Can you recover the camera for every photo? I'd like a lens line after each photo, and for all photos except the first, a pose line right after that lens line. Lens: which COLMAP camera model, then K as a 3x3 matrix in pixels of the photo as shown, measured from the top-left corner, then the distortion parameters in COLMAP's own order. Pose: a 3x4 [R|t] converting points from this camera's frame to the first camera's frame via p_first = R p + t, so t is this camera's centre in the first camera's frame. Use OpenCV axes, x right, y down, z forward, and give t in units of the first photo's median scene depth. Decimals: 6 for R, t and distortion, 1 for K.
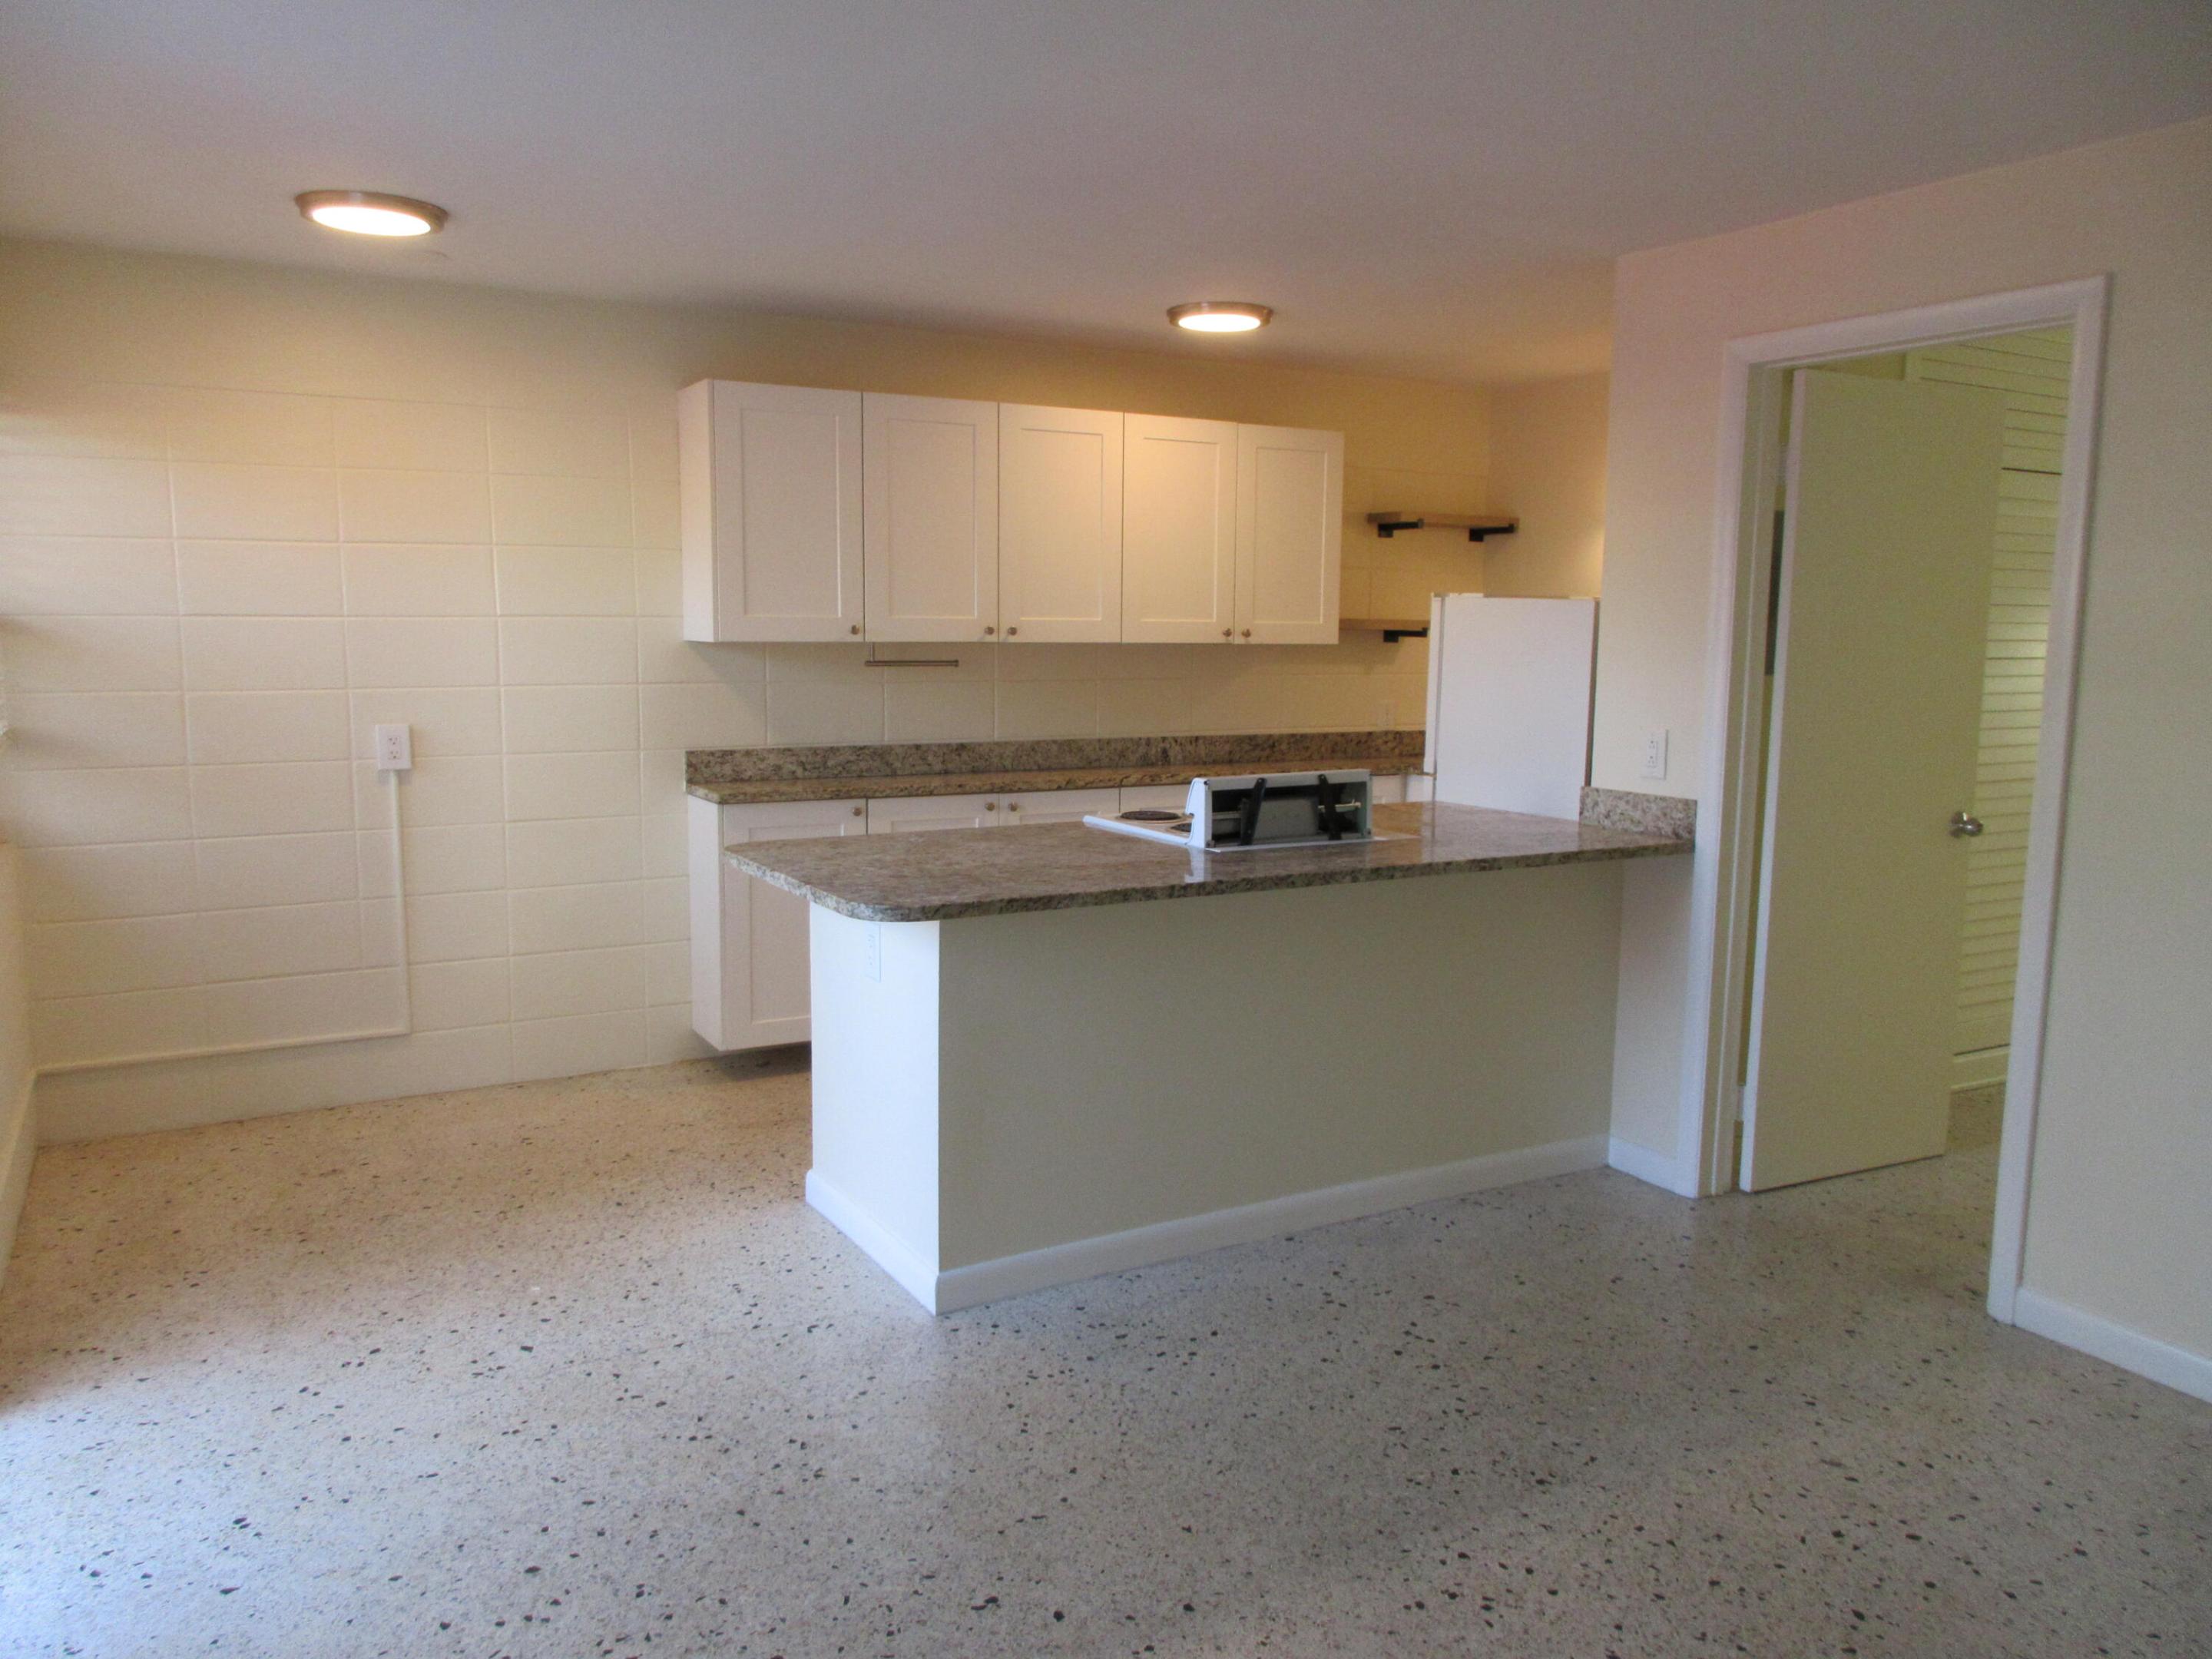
lens RADIAL K [[1649.5, 0, 1110.3], [0, 1649.5, 829.5], [0, 0, 1]] dist [0.016677, -0.006119]
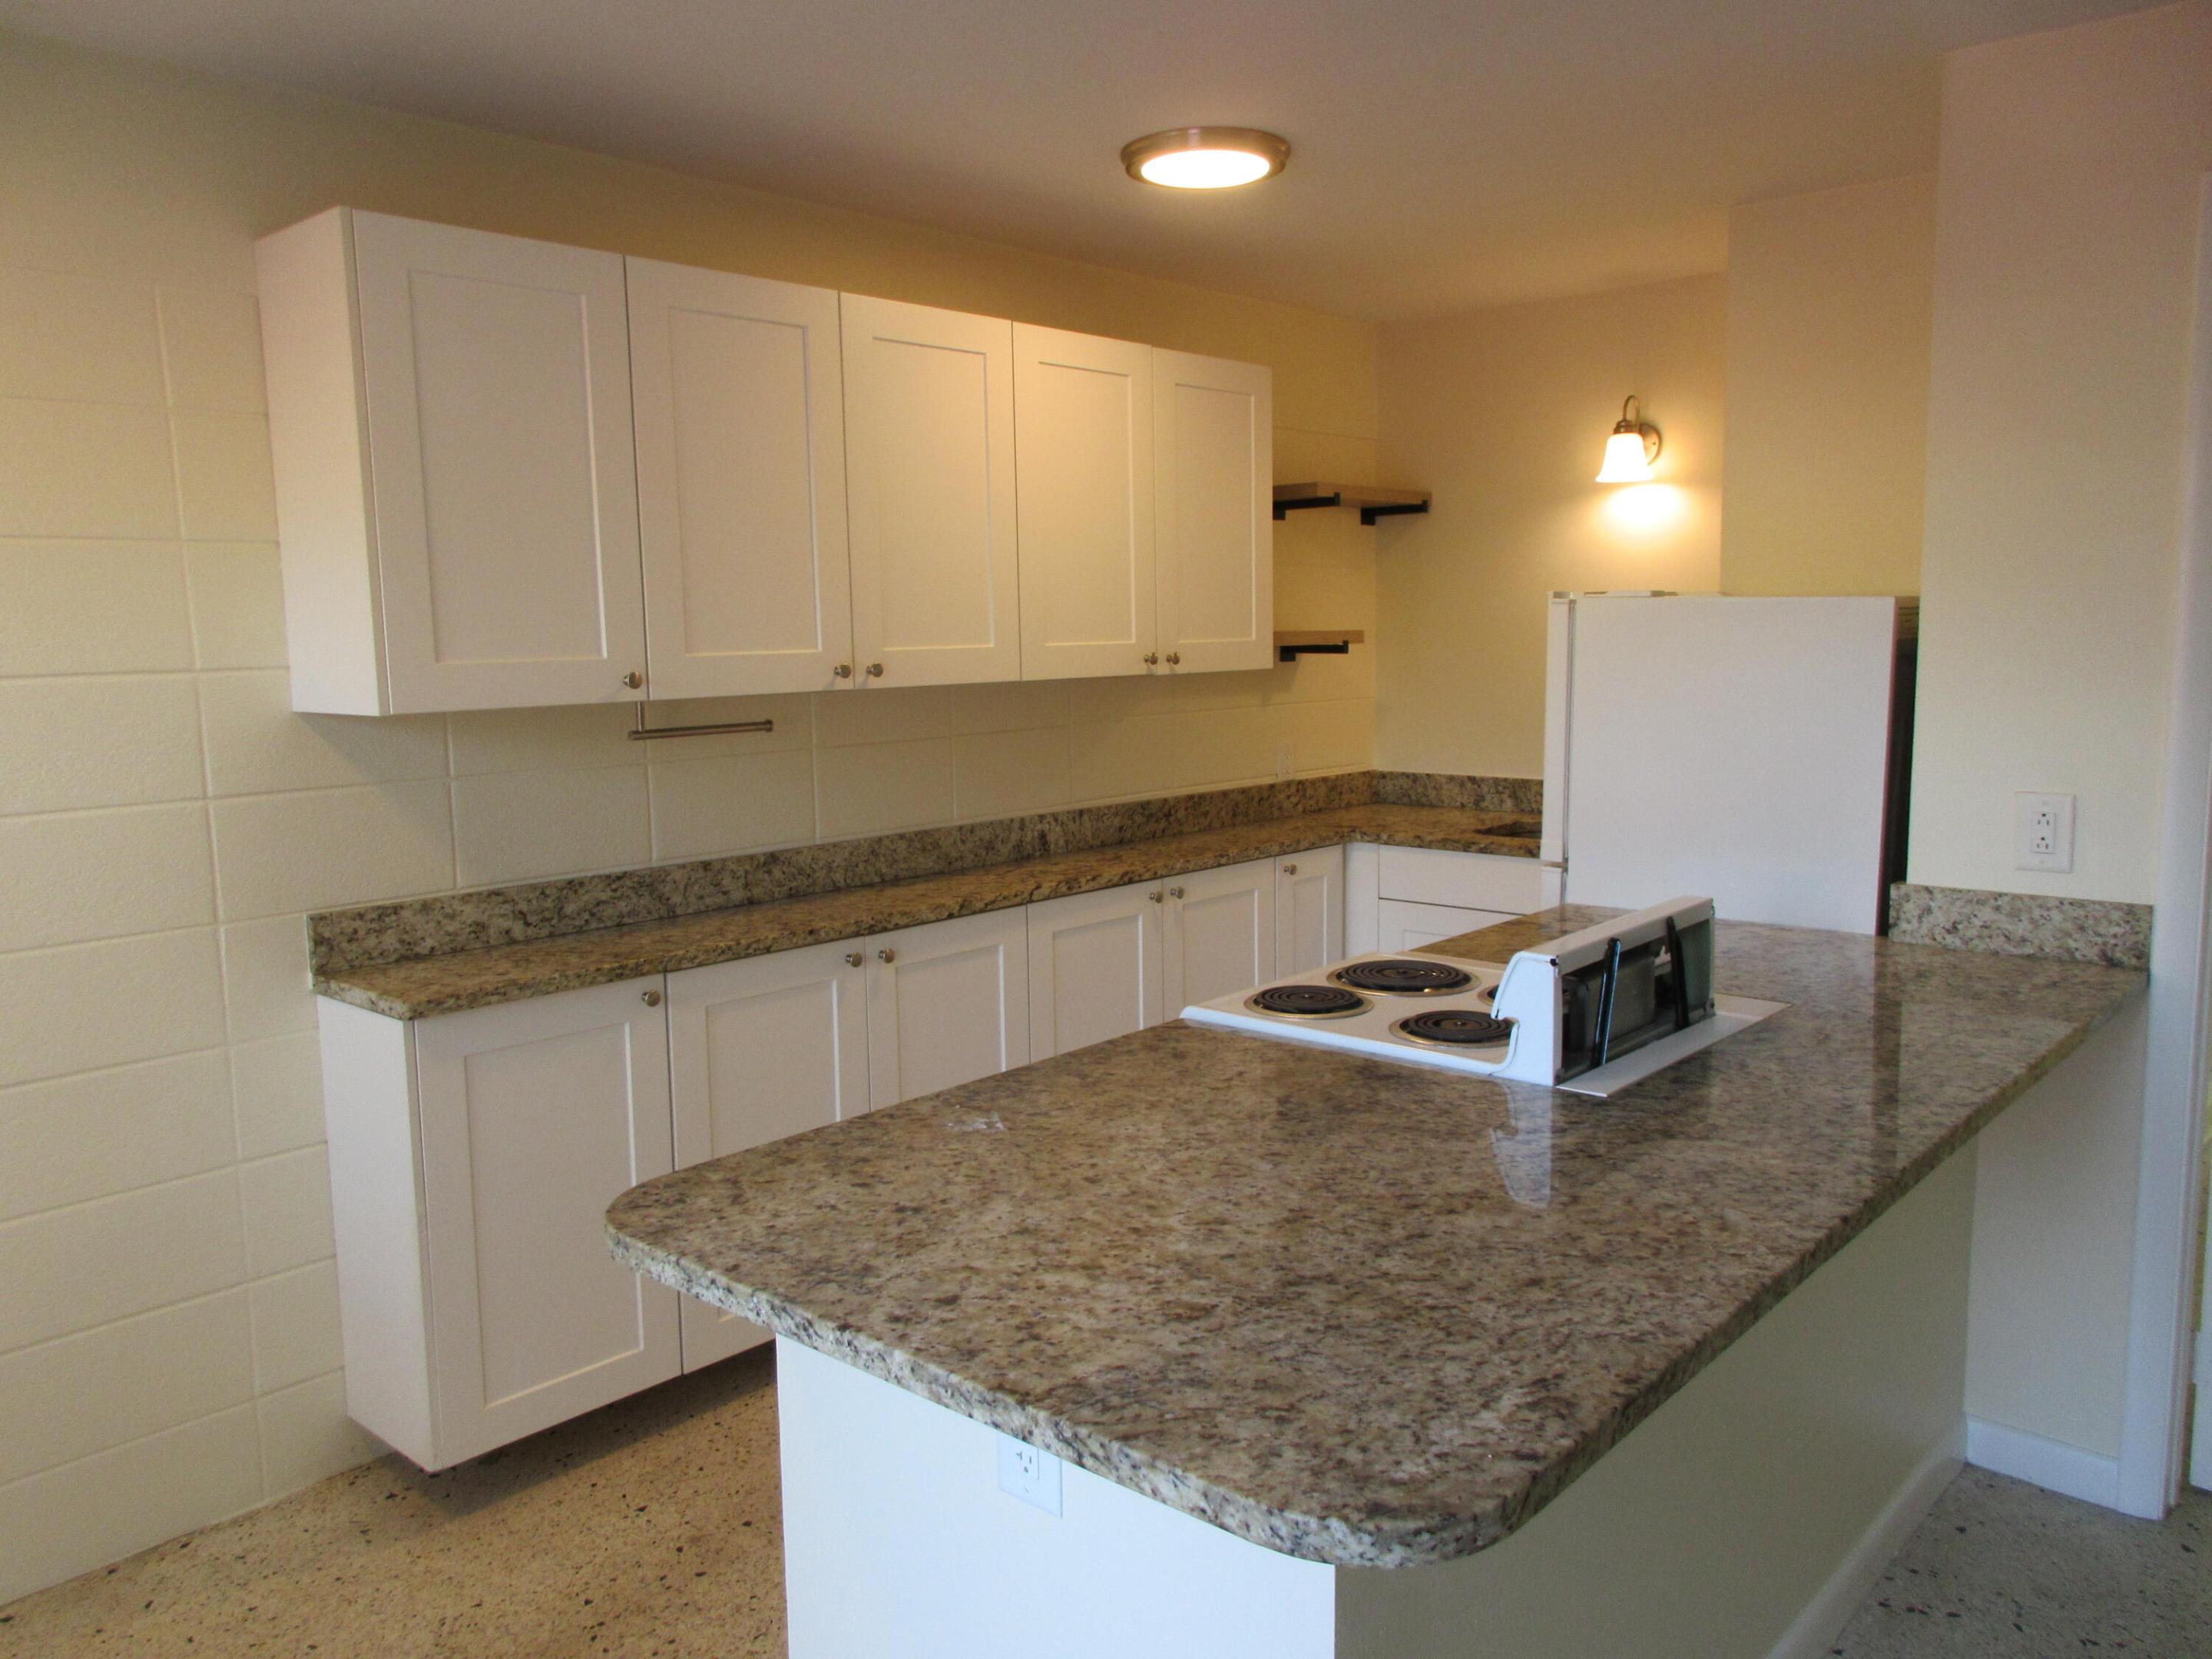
lens RADIAL K [[1649.5, 0, 1108.6], [0, 1649.5, 830.9], [0, 0, 1]] dist [0.016677, -0.006119]
pose [[0.949647, -0.066935, 0.306088, -0.168378], [0.067572, 0.997678, 0.008526, -0.060604], [-0.305948, 0.012586, 0.951965, 0.394995]]
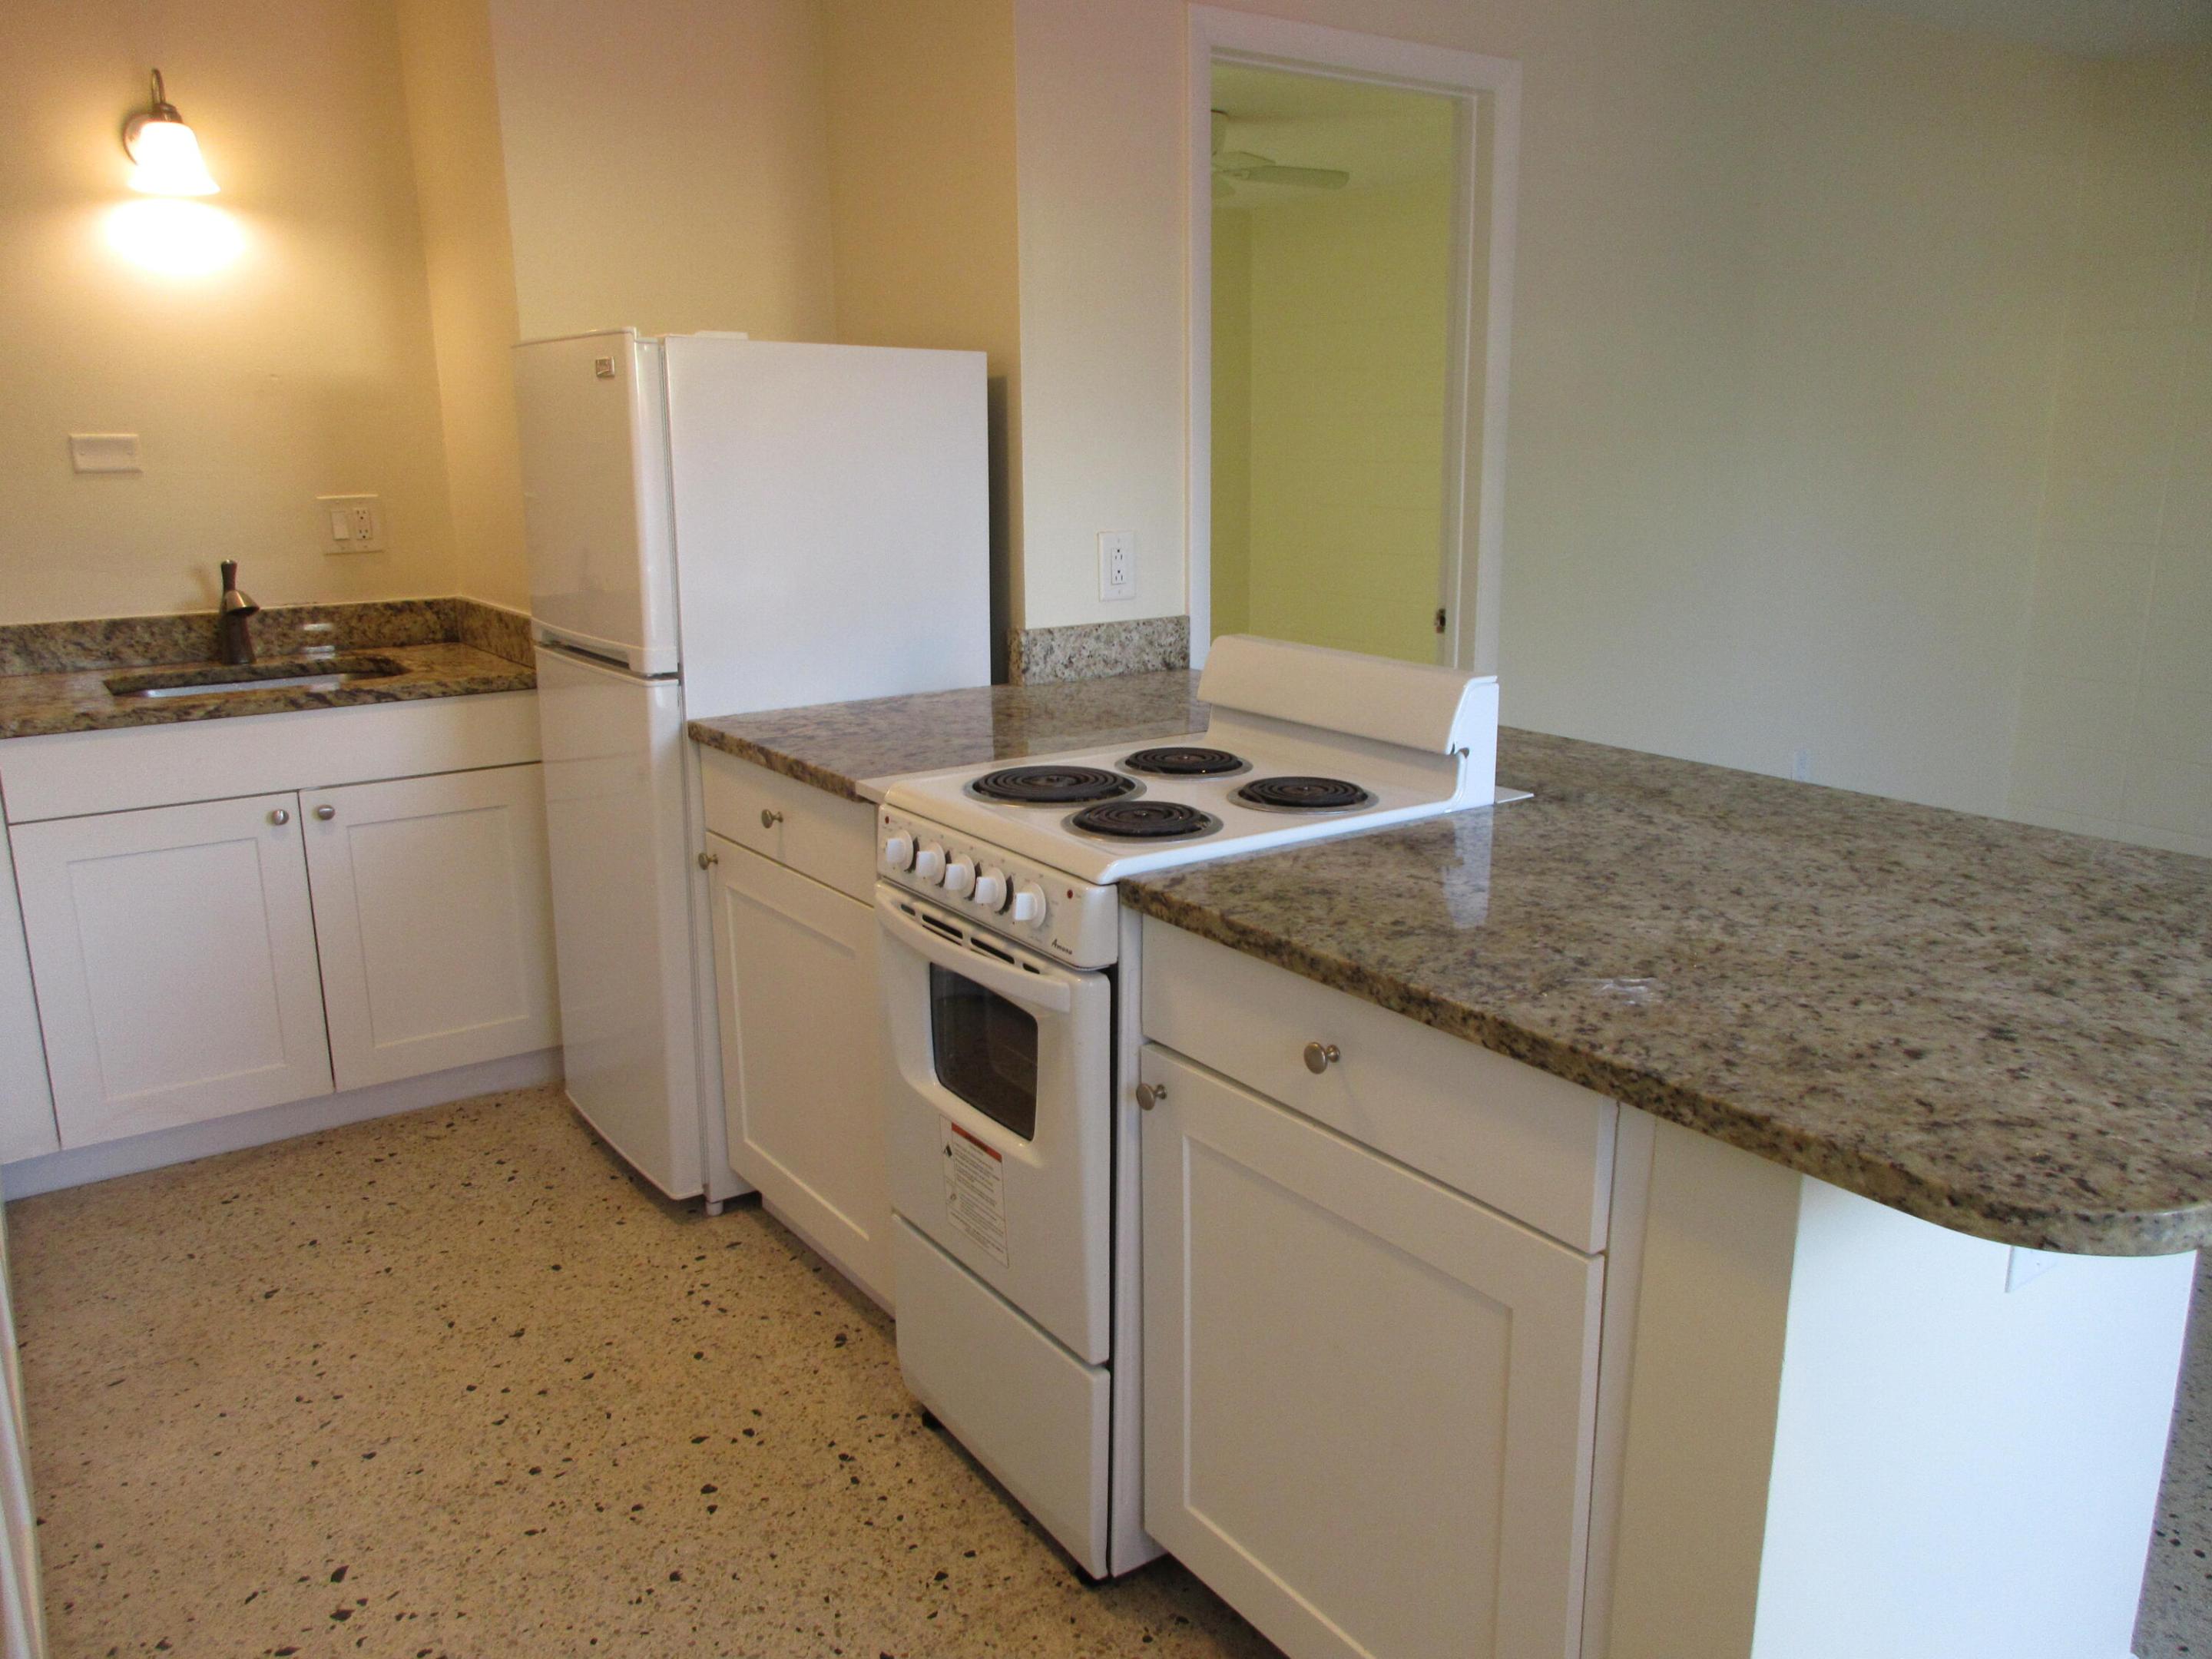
lens RADIAL K [[1649.5, 0, 1117.3], [0, 1649.5, 807.4], [0, 0, 1]] dist [0.016677, -0.006119]
pose [[-0.085794, -0.236831, 0.967755, -0.329104], [0.135087, 0.959602, 0.246811, -0.099022], [-0.987112, 0.151906, -0.050335, 0.833751]]
